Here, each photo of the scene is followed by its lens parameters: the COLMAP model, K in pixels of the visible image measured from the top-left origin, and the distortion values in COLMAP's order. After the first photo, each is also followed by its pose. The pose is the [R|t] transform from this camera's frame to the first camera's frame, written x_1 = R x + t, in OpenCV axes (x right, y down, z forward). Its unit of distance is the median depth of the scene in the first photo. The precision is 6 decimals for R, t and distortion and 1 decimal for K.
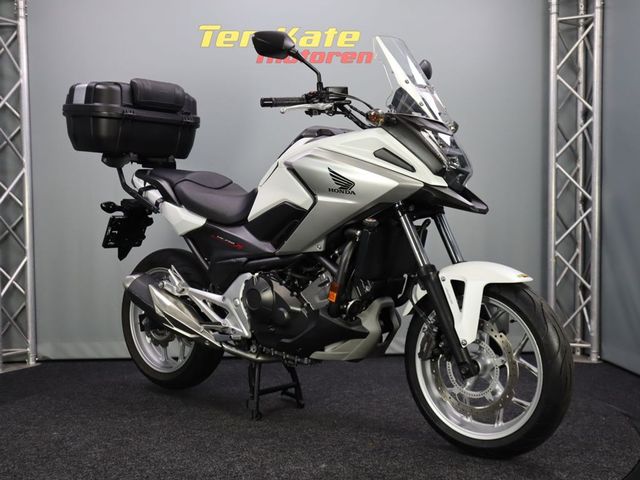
lens RADIAL K [[721.9, 0, 320.0], [0, 721.9, 240.0], [0, 0, 1]] dist [-0.003409, 0.050199]
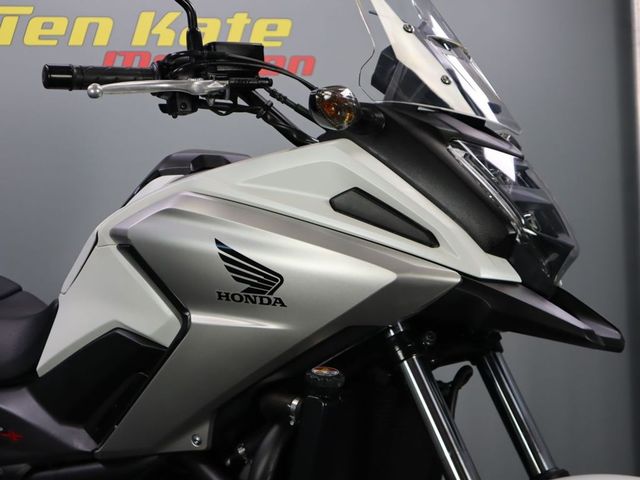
lens RADIAL K [[1140.9, 0, 320.0], [0, 1140.9, 240.0], [0, 0, 1]] dist [-0.036885, -0.096279]
pose [[0.996990, -0.008259, 0.077090, 0.019811], [0.018581, 0.990787, -0.134148, -0.014831], [-0.075272, 0.135177, 0.987958, 0.373663]]
